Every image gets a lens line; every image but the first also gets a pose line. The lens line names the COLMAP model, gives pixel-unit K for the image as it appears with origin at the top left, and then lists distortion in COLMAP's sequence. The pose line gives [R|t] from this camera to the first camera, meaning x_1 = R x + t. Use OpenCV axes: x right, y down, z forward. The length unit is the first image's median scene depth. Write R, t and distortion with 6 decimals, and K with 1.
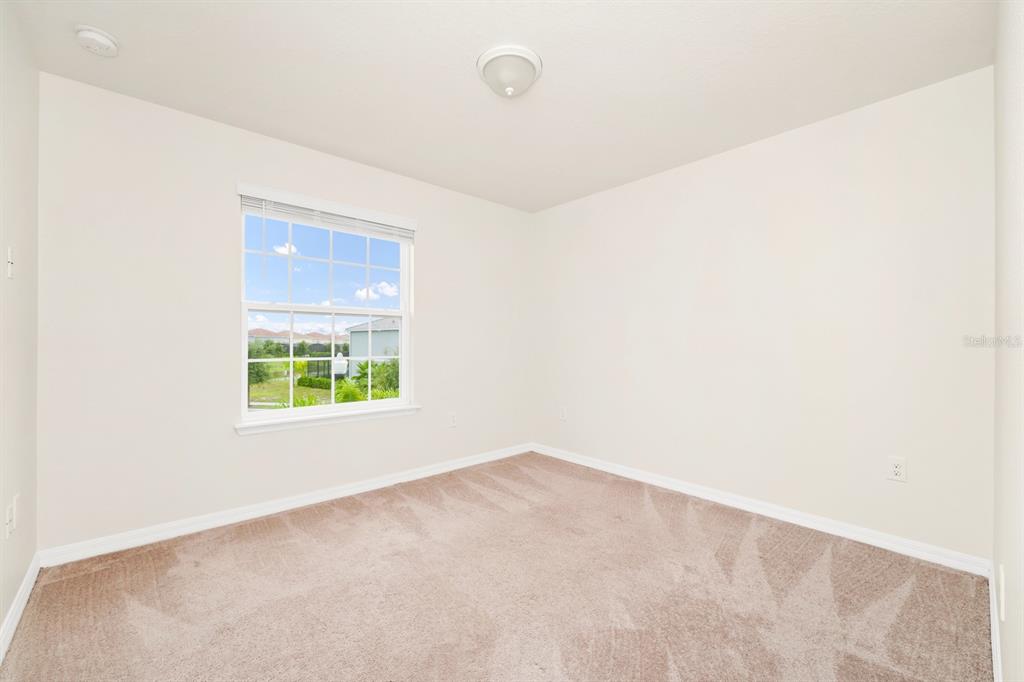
lens RADIAL K [[423.3, 0, 506.7], [0, 423.3, 340.1], [0, 0, 1]] dist [0.000940, 0.000545]
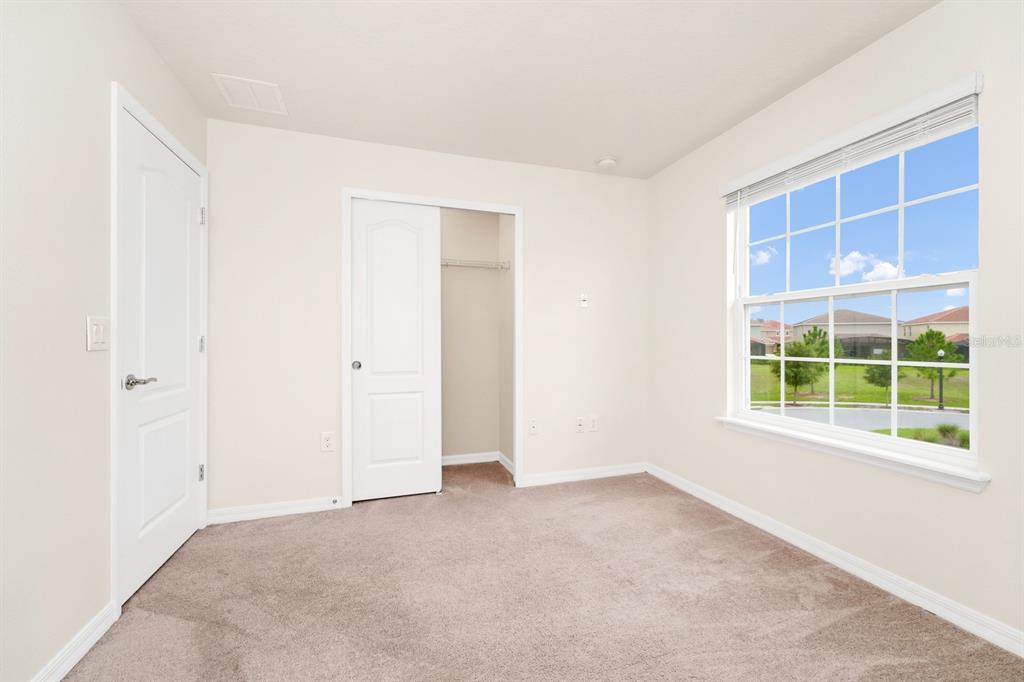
lens RADIAL K [[423.3, 0, 506.7], [0, 423.3, 340.1], [0, 0, 1]] dist [0.000940, 0.000545]
pose [[-0.398074, -0.001112, -0.917353, 0.506092], [-0.003057, 0.999995, 0.000114, 0.012748], [0.917348, 0.002849, -0.398076, 0.880537]]
